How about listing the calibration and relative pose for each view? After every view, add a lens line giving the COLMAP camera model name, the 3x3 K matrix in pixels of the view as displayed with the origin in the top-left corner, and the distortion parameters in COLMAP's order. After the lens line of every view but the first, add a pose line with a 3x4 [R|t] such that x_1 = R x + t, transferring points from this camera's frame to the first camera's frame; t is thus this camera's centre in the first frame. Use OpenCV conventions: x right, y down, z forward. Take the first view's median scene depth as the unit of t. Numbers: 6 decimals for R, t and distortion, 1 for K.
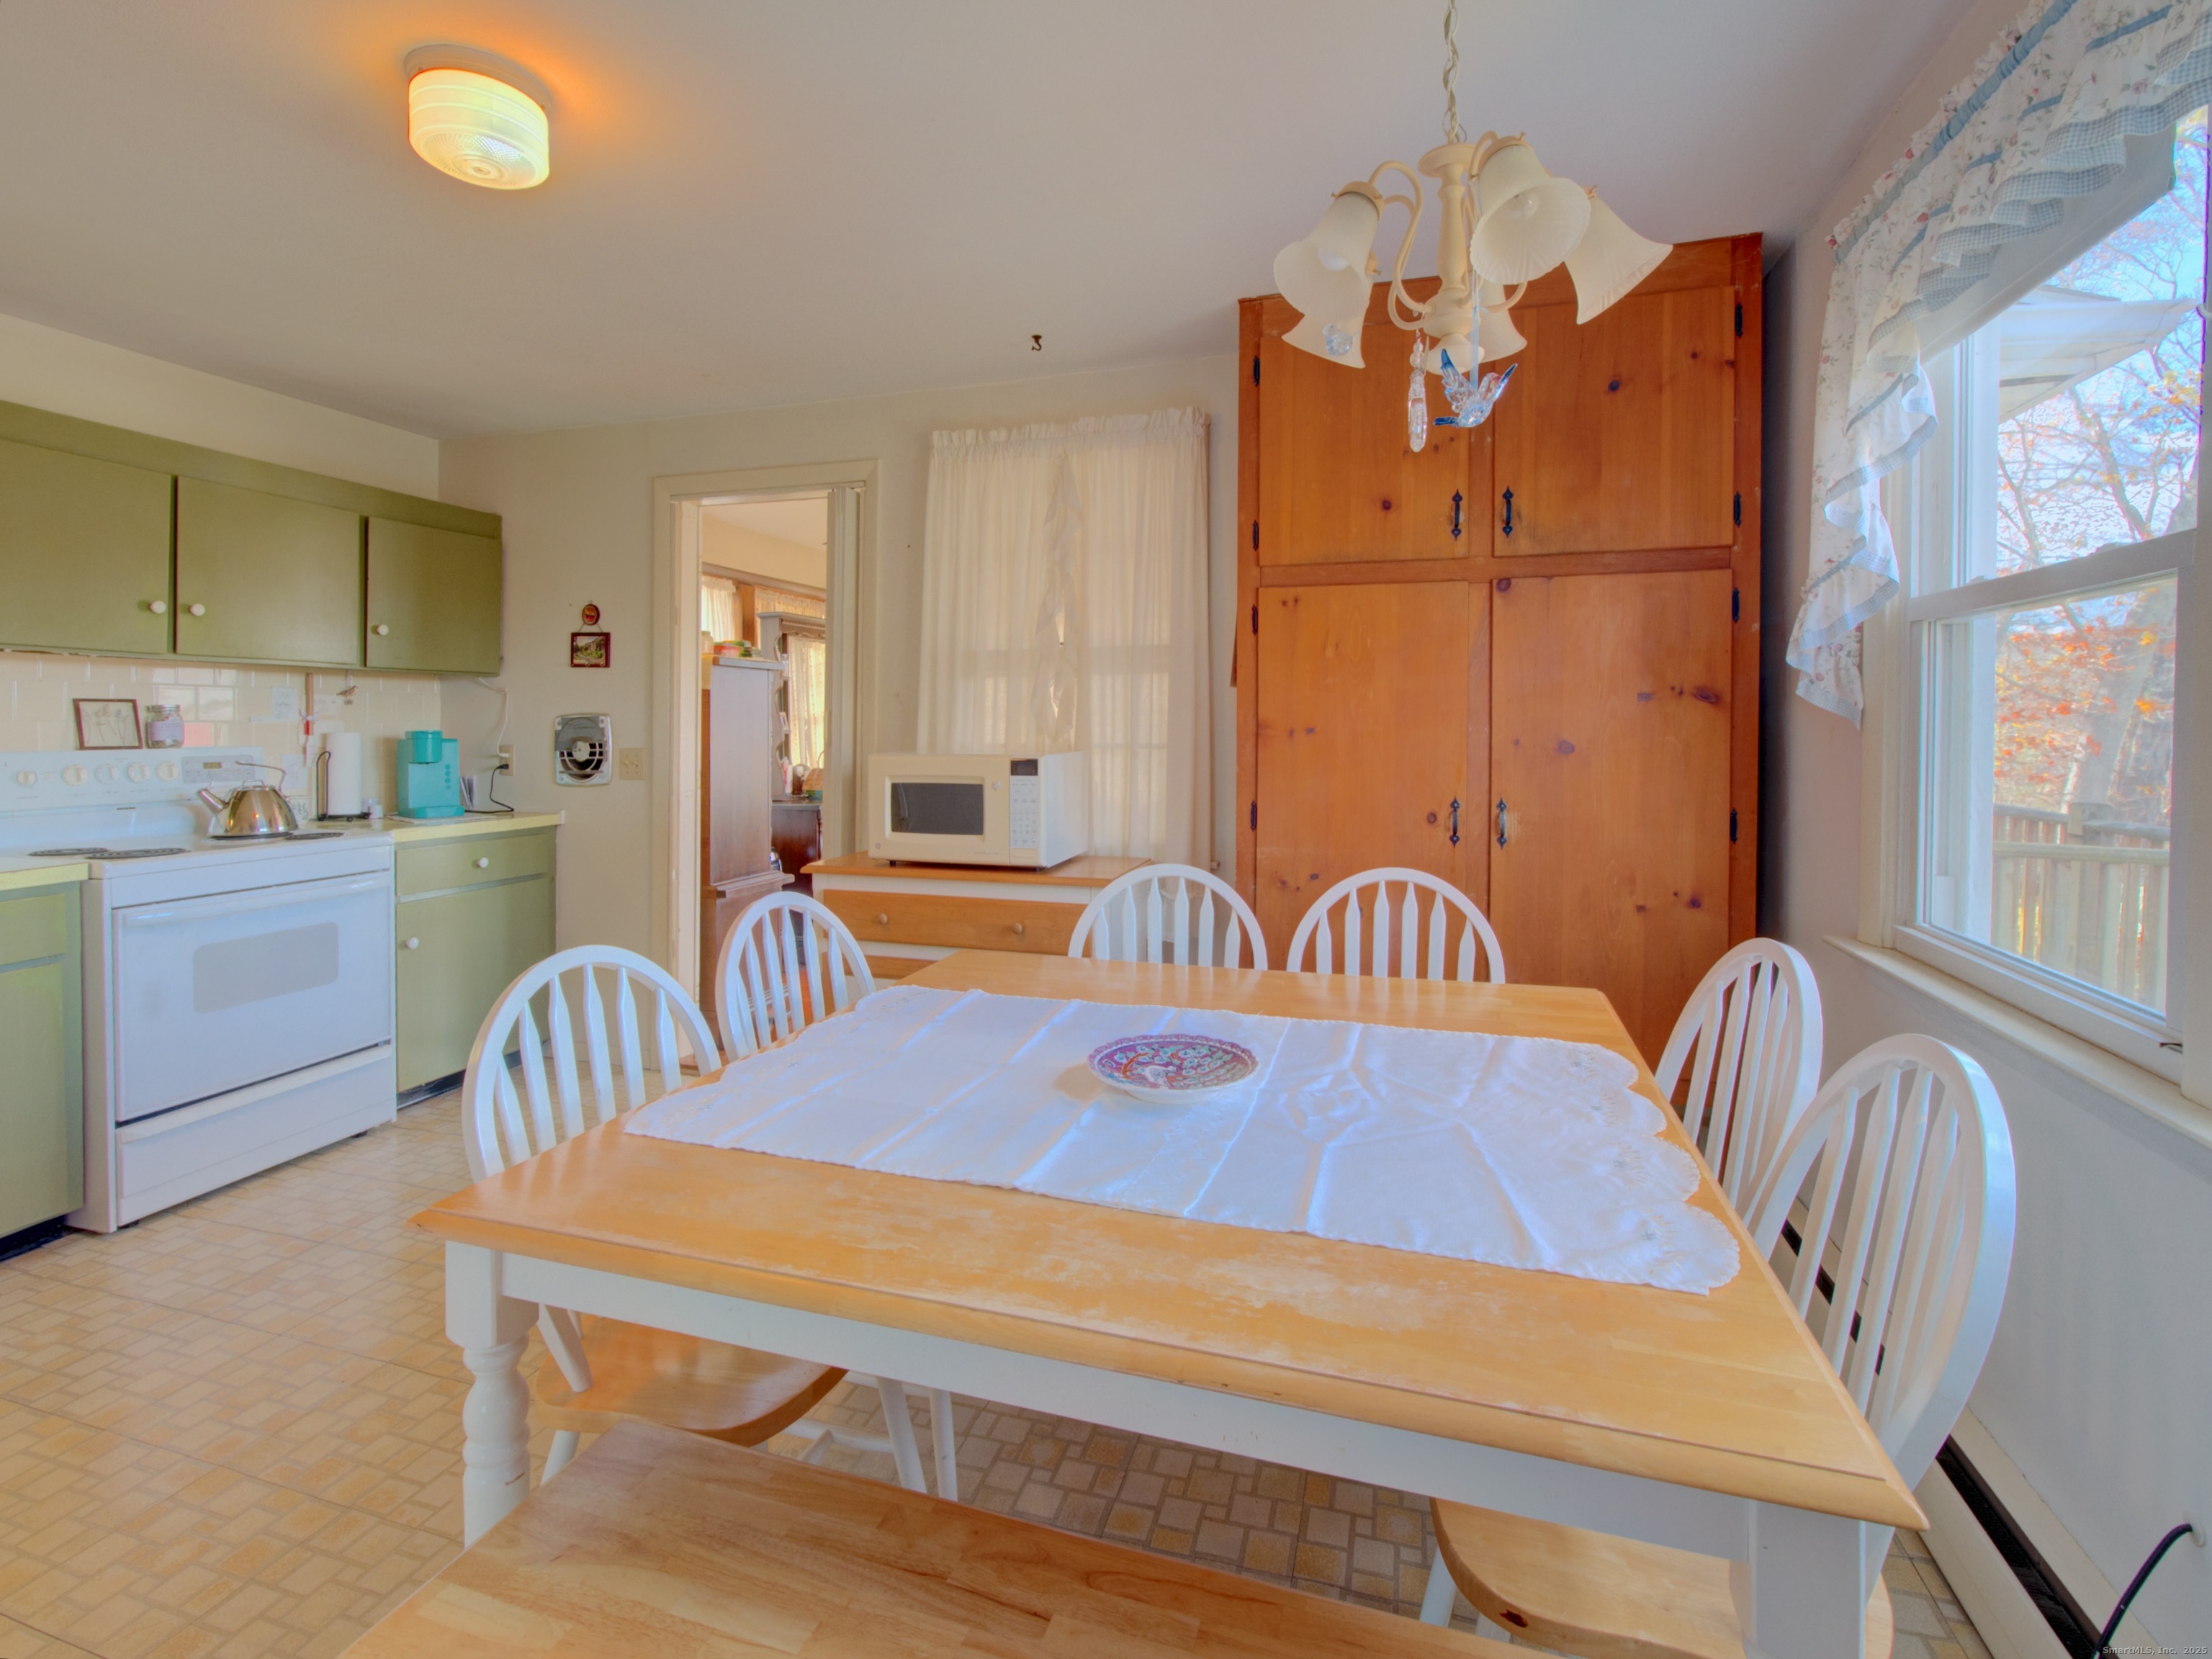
lens RADIAL K [[981.3, 0, 1102.5], [0, 981.3, 744.1], [0, 0, 1]] dist [0.012676, 0.000234]
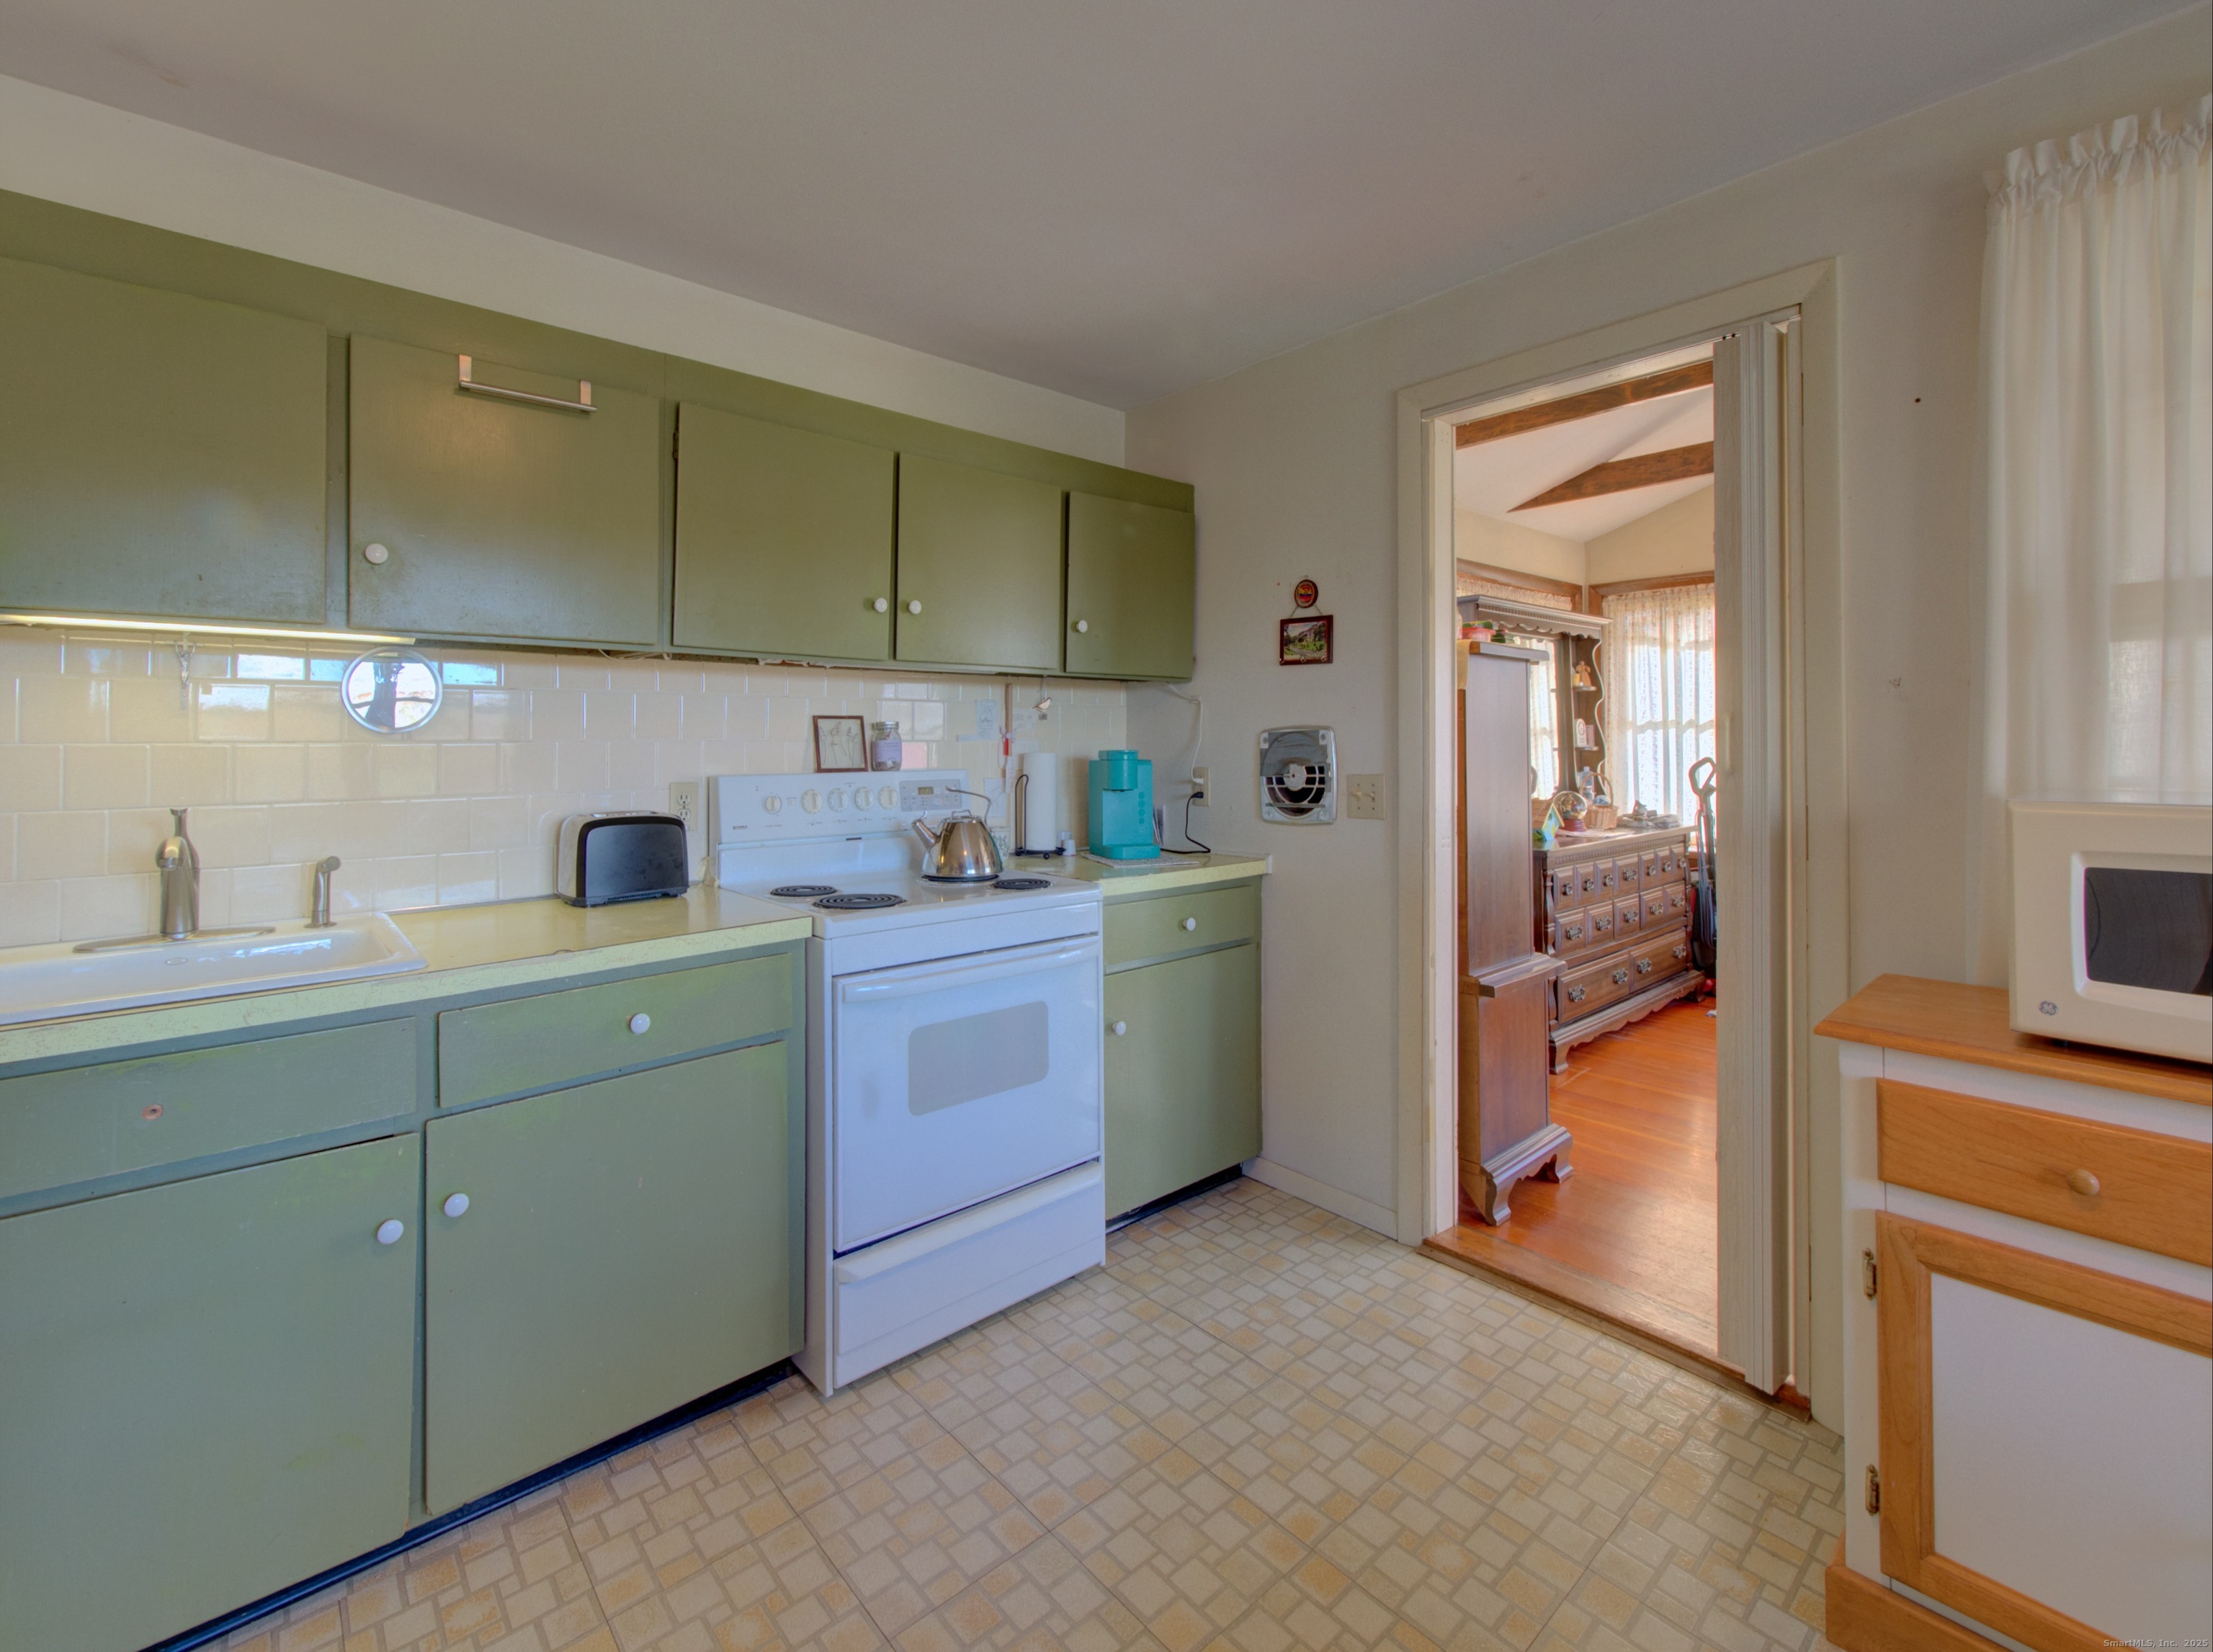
lens RADIAL K [[981.8, 0, 1103.0], [0, 981.8, 740.6], [0, 0, 1]] dist [0.012676, 0.000234]
pose [[0.853484, -0.007569, -0.521064, -0.293401], [-0.003792, 0.999778, -0.020735, -0.004927], [0.521105, 0.019672, 0.853266, 0.320536]]
